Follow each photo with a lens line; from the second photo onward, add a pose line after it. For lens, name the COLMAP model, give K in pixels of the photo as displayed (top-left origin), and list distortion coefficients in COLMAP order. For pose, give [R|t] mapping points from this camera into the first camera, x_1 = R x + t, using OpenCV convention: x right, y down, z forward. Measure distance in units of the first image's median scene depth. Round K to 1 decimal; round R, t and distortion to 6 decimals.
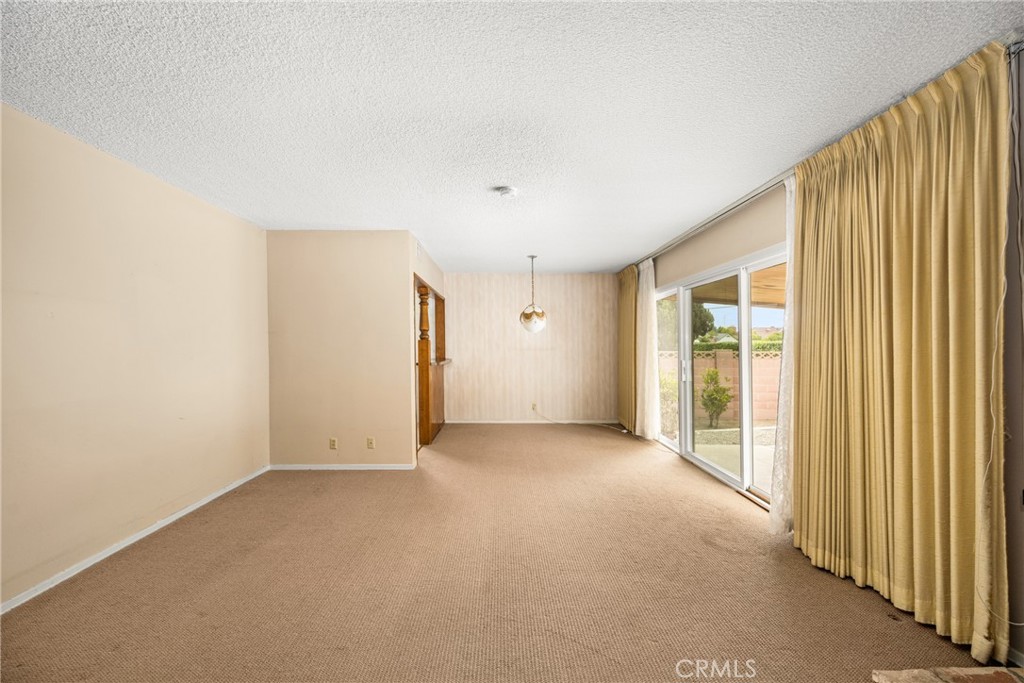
lens RADIAL K [[406.7, 0, 519.2], [0, 406.7, 346.4], [0, 0, 1]] dist [-0.002701, -0.000426]
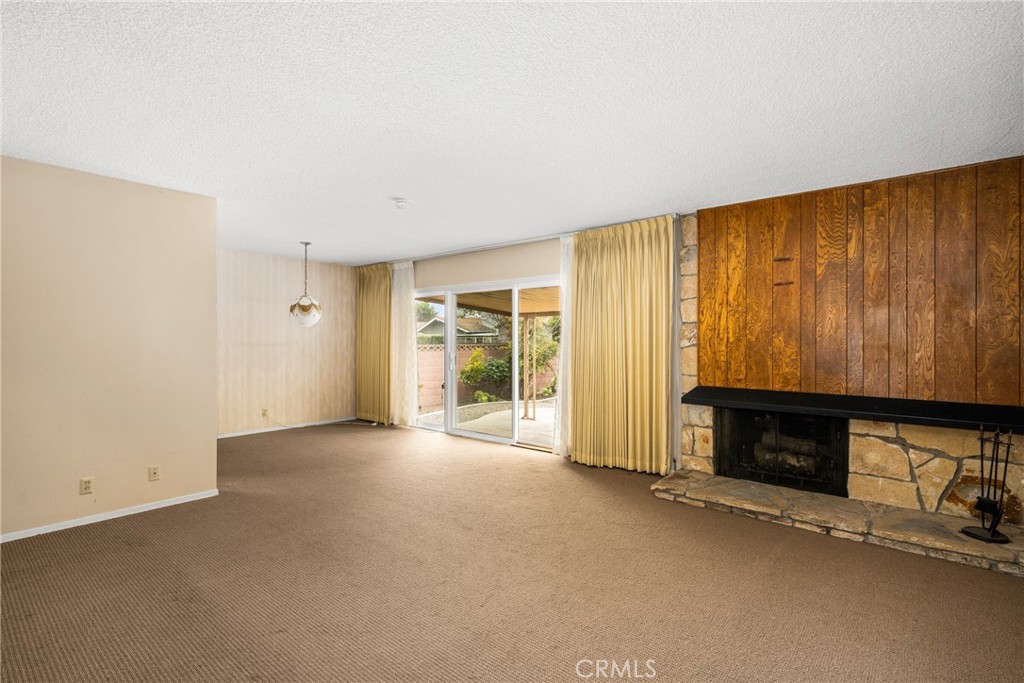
lens RADIAL K [[463.5, 0, 512.6], [0, 463.5, 337.3], [0, 0, 1]] dist [-0.001427, -0.000233]
pose [[0.660966, 0.002158, 0.750413, -0.444279], [0.002739, 0.999982, -0.005288, -0.002355], [-0.750411, 0.005551, 0.660948, -0.035197]]
